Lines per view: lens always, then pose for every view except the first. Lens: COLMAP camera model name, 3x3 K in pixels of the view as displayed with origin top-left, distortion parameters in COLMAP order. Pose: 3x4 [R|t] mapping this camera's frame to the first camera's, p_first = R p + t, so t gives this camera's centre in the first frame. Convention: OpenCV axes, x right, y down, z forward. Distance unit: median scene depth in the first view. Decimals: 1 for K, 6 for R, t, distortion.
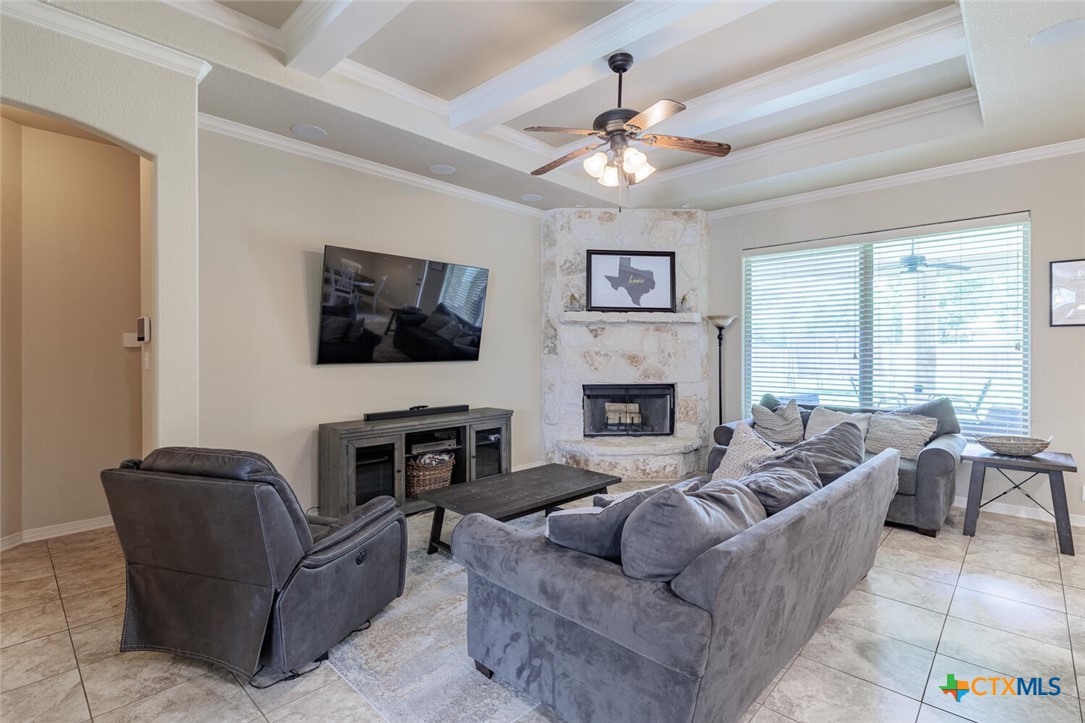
lens RADIAL K [[515.3, 0, 543.5], [0, 515.3, 351.4], [0, 0, 1]] dist [0.003519, 0.000498]
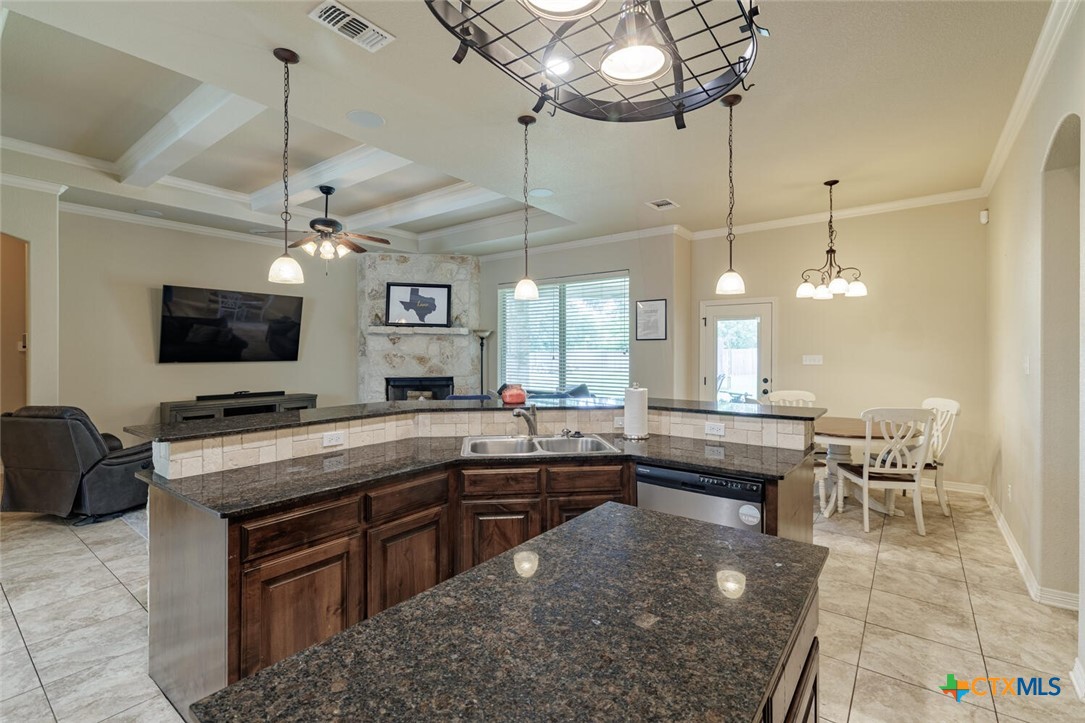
lens RADIAL K [[487.9, 0, 542.7], [0, 487.9, 351.7], [0, 0, 1]] dist [0.000110, 0.000418]
pose [[0.994706, 0.002661, 0.102727, 0.373956], [-0.002408, 0.999994, -0.002584, -0.004499], [-0.102733, 0.002323, 0.994706, -0.378203]]
